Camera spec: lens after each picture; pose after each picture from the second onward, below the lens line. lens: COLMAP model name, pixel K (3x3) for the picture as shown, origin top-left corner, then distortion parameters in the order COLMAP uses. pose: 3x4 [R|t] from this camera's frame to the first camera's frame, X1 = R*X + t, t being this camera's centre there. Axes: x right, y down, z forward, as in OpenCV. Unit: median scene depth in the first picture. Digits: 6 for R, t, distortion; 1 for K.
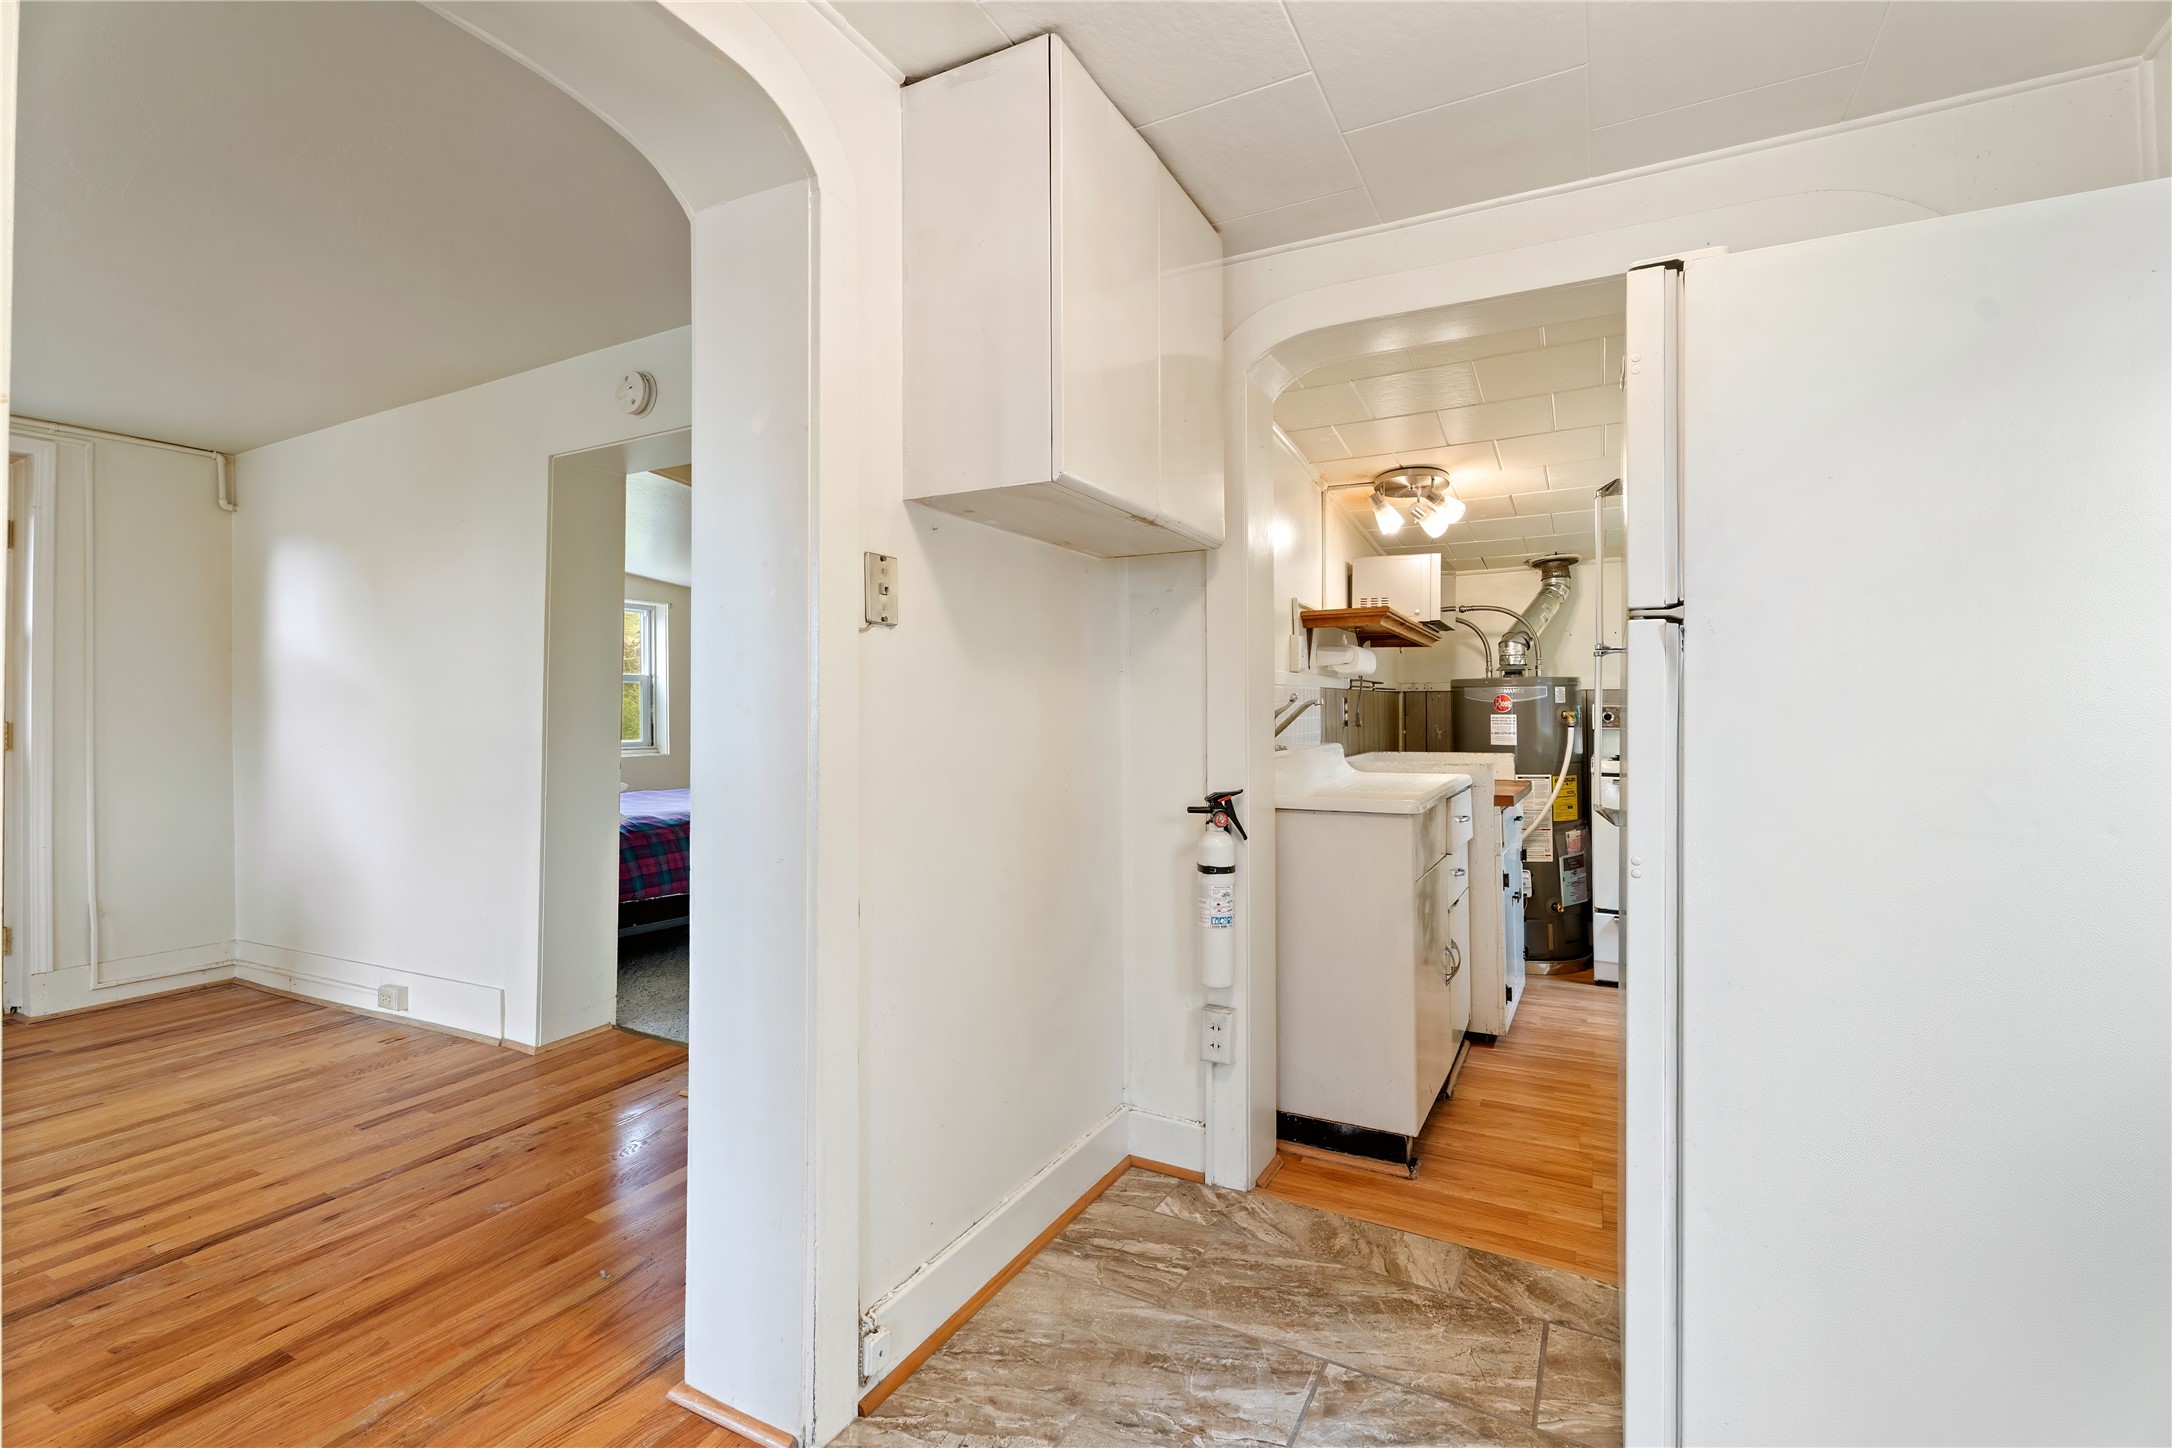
lens RADIAL K [[974.7, 0, 1086.0], [0, 974.7, 724.0], [0, 0, 1]] dist [-0.001425, -0.000157]
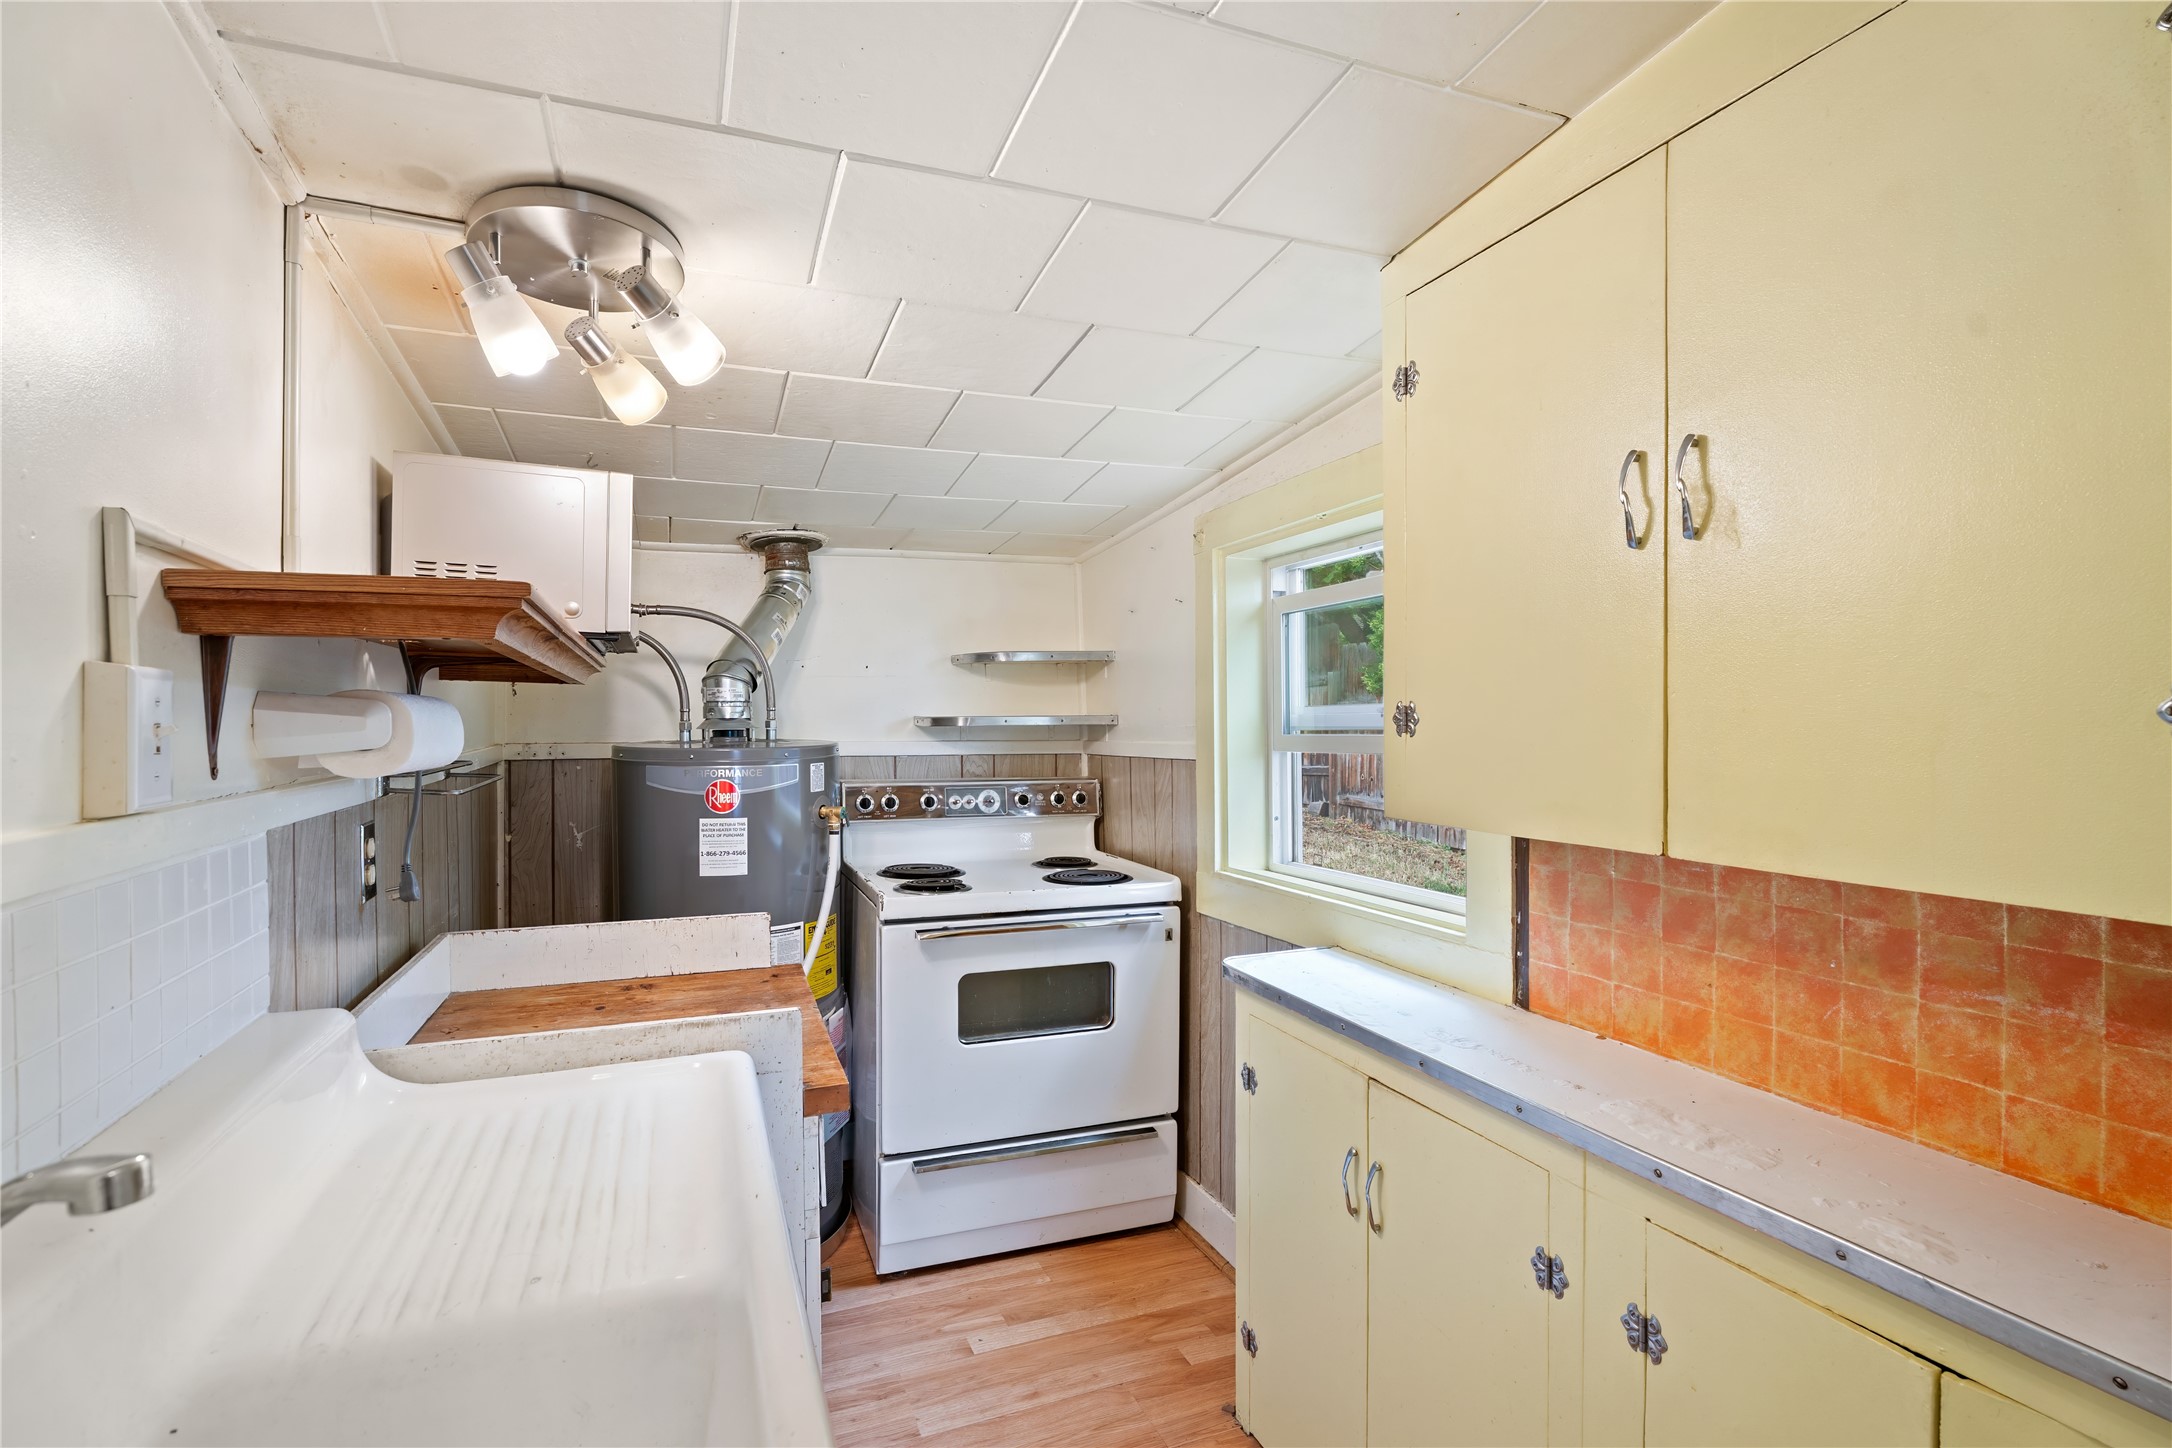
lens RADIAL K [[1041.9, 0, 1086.0], [0, 1041.9, 724.0], [0, 0, 1]] dist [-0.013878, -0.000171]
pose [[0.654828, 0.005495, 0.755758, 0.133896], [0.002977, 0.999947, -0.009850, -0.054225], [-0.755772, 0.008700, 0.654777, 0.487253]]
